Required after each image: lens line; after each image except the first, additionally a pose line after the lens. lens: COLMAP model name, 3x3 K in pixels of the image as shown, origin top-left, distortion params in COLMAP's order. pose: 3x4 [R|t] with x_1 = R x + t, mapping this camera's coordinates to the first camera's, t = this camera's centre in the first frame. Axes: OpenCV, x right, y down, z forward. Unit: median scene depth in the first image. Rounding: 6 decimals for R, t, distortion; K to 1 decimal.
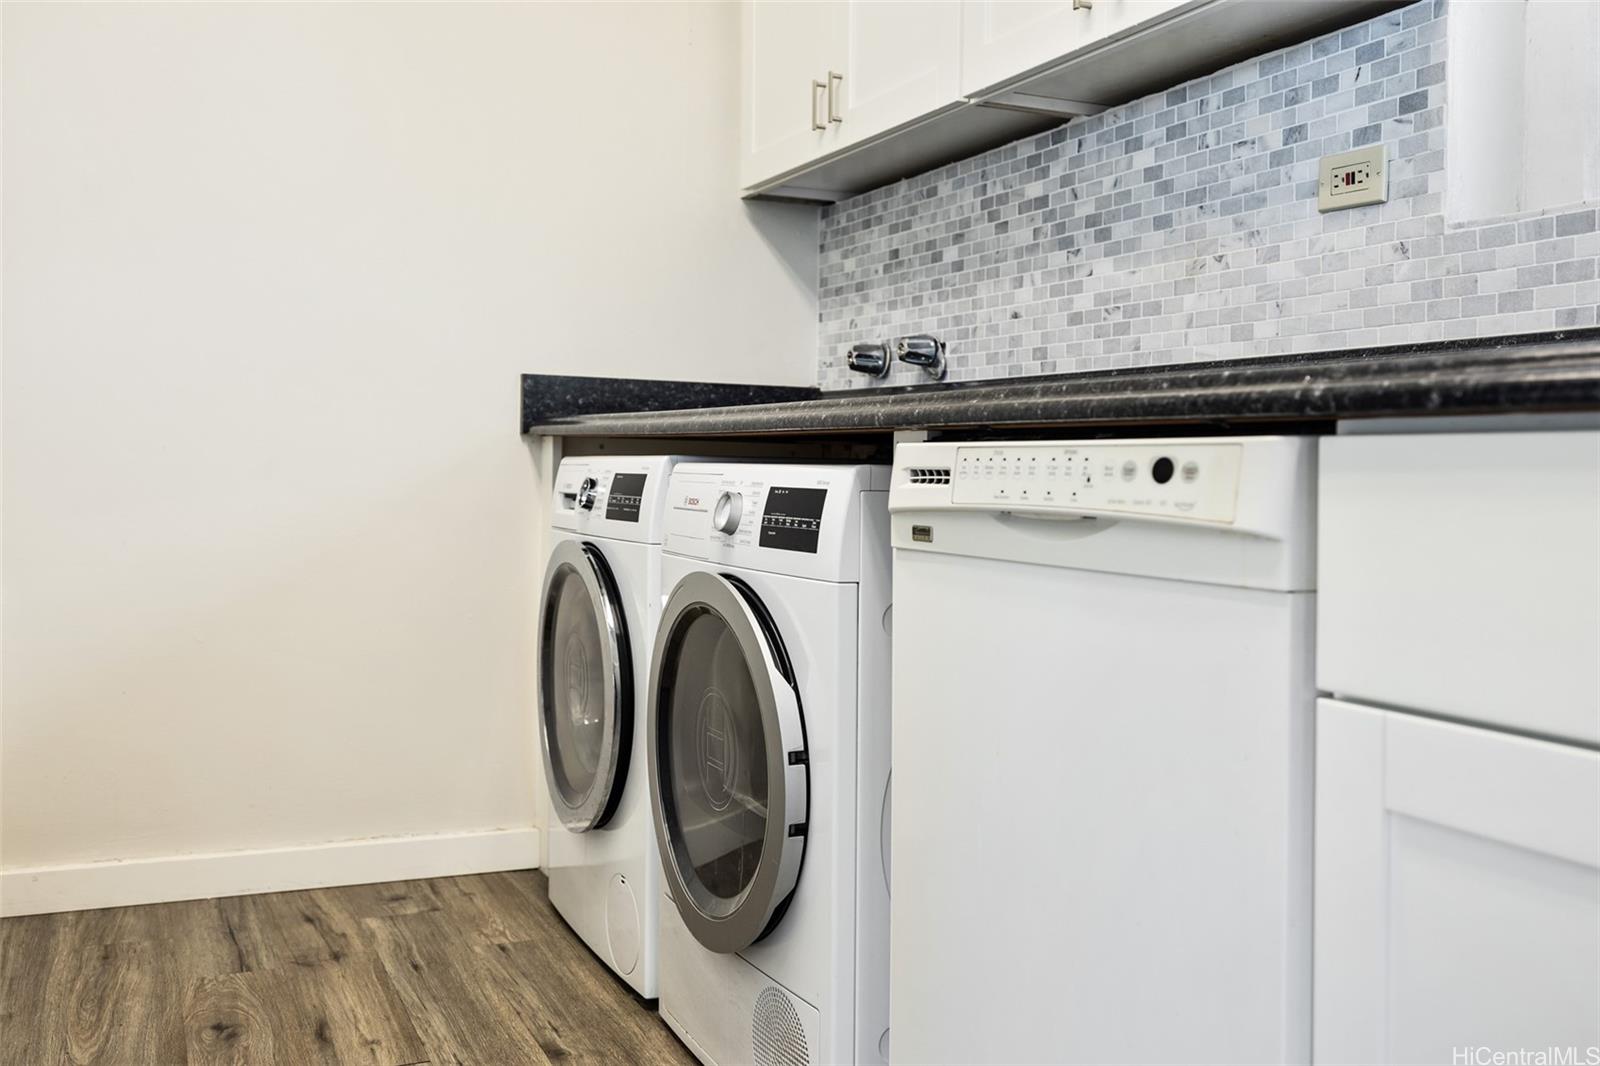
lens RADIAL K [[1586.3, 0, 814.8], [0, 1586.3, 516.6], [0, 0, 1]] dist [0.030406, 0.000000]
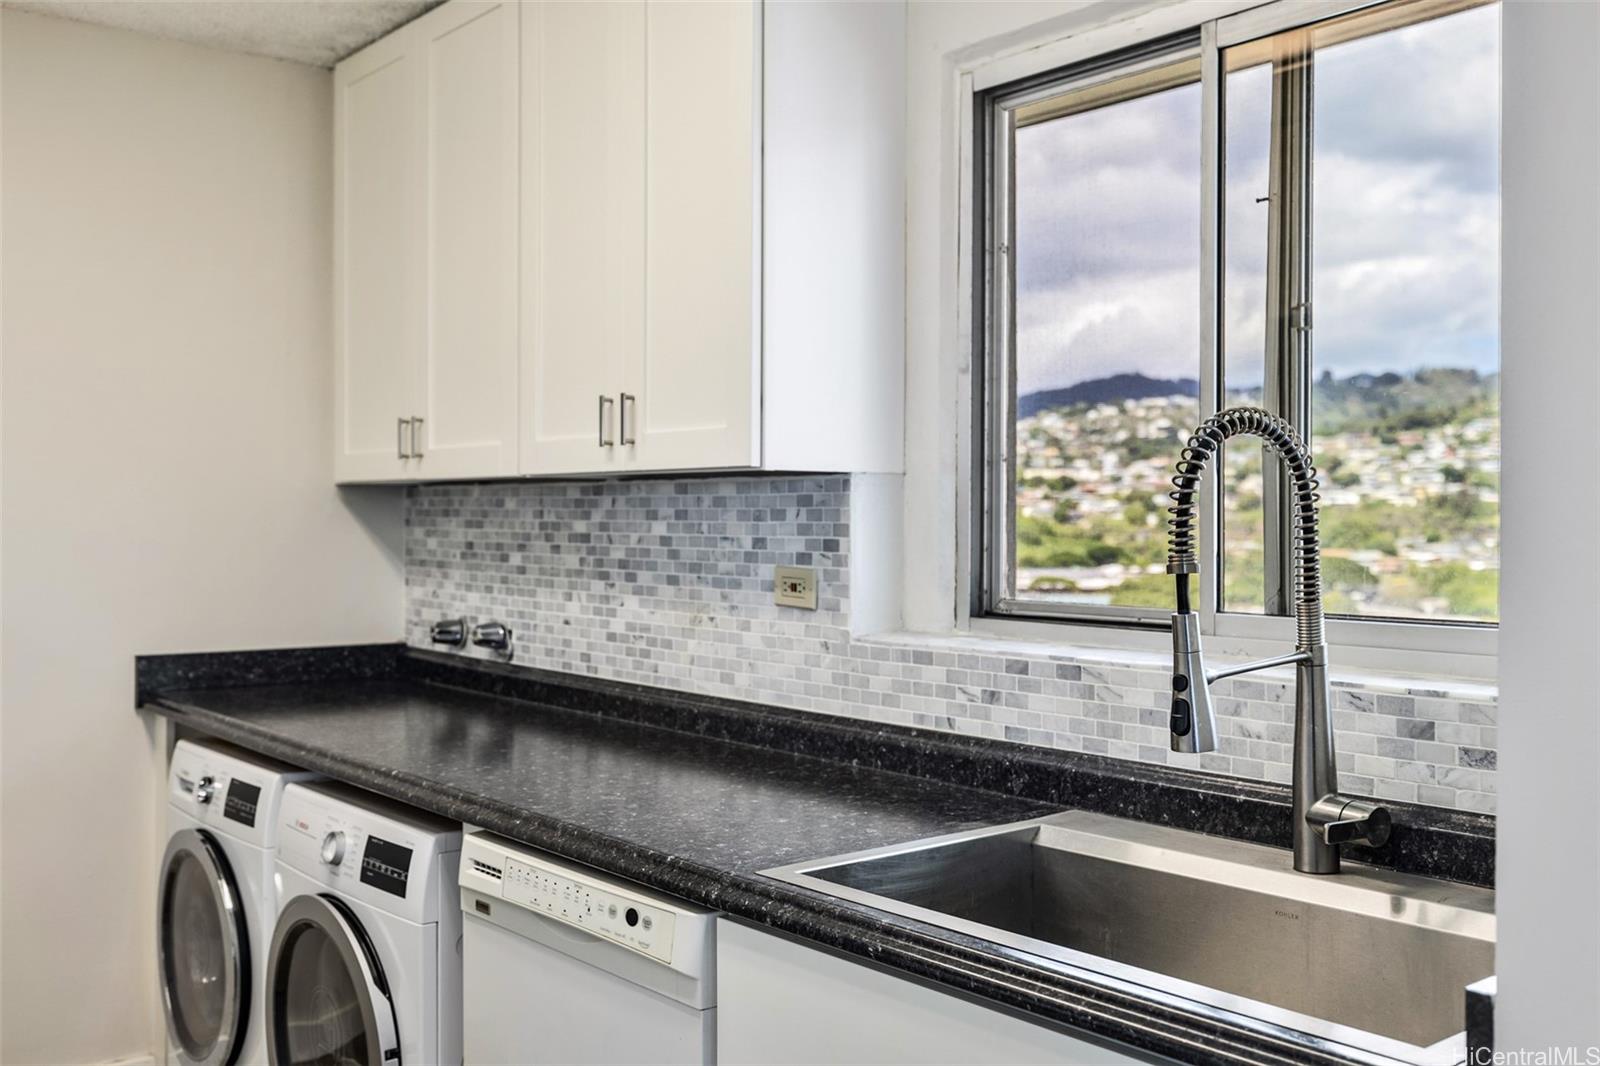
lens RADIAL K [[1586.3, 0, 830.3], [0, 1586.3, 524.3], [0, 0, 1]] dist [0.030406, 0.000000]
pose [[0.965517, -0.010876, 0.260114, 0.001059], [0.013837, 0.999859, -0.009554, -0.214649], [-0.259973, 0.012823, 0.965531, -0.312581]]
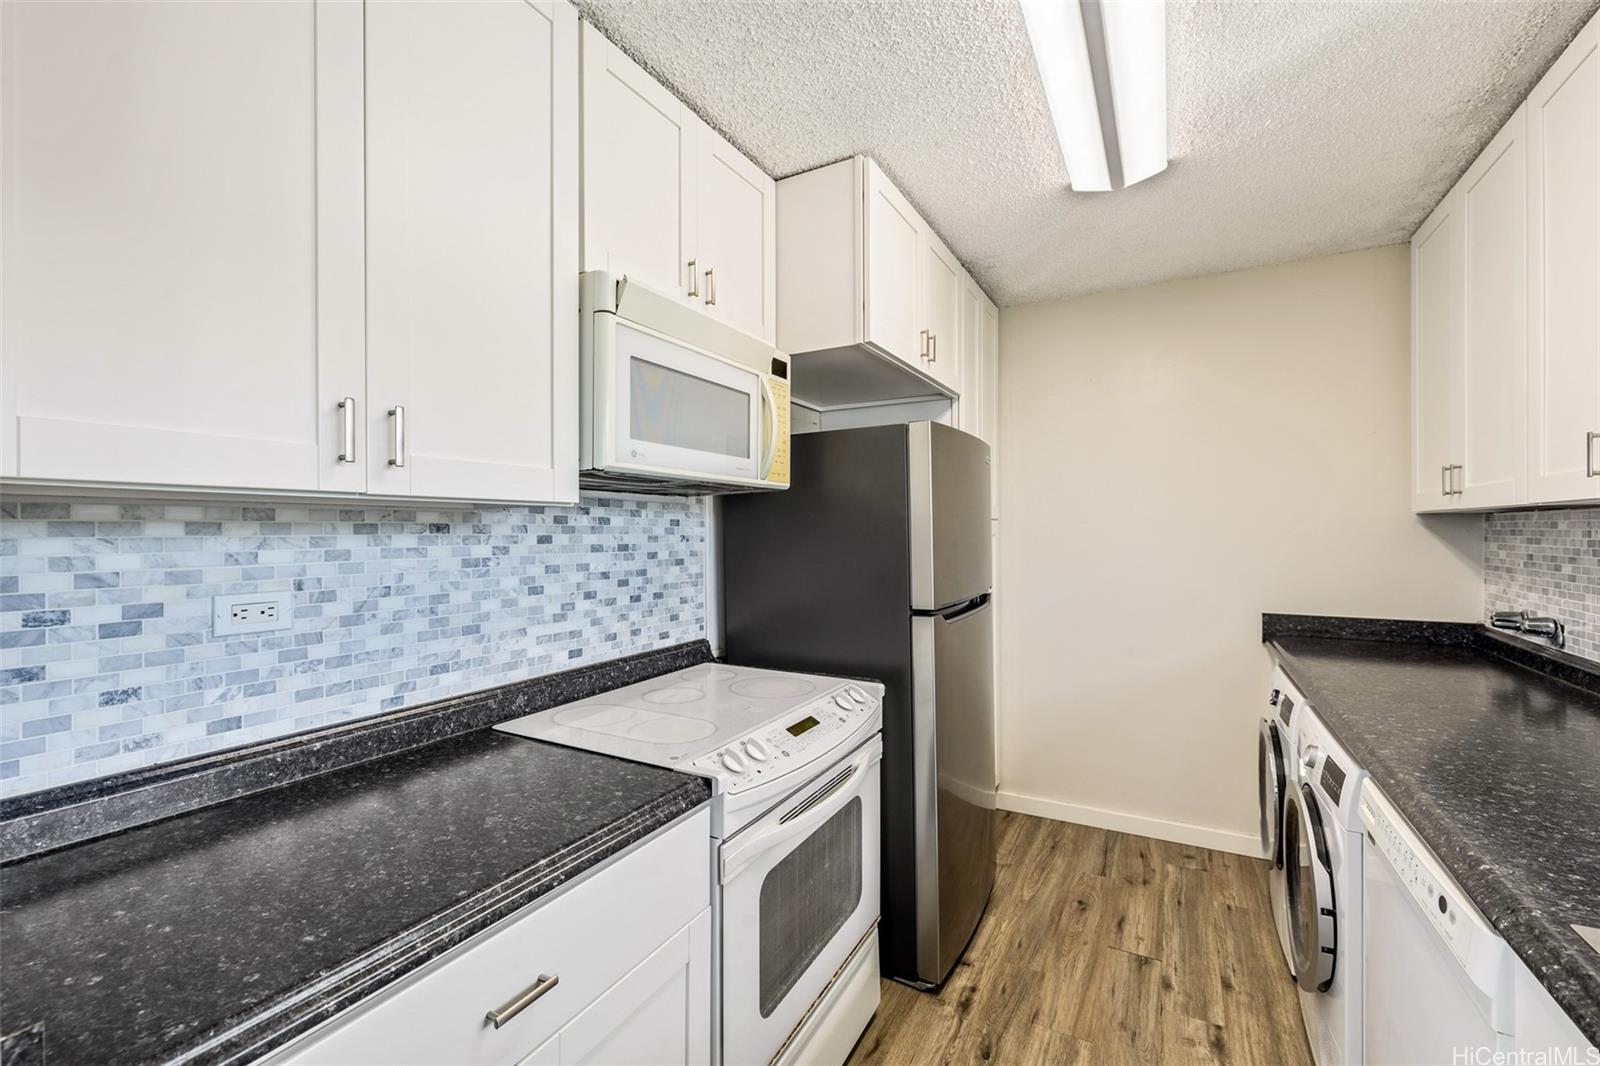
lens RADIAL K [[693.3, 0, 780.3], [0, 693.3, 529.1], [0, 0, 1]] dist [0.002957, -0.002179]
pose [[0.587935, -0.011116, -0.808832, 0.221555], [-0.005227, 0.999832, -0.017540, -0.228968], [0.808891, 0.014540, 0.587779, -0.029871]]
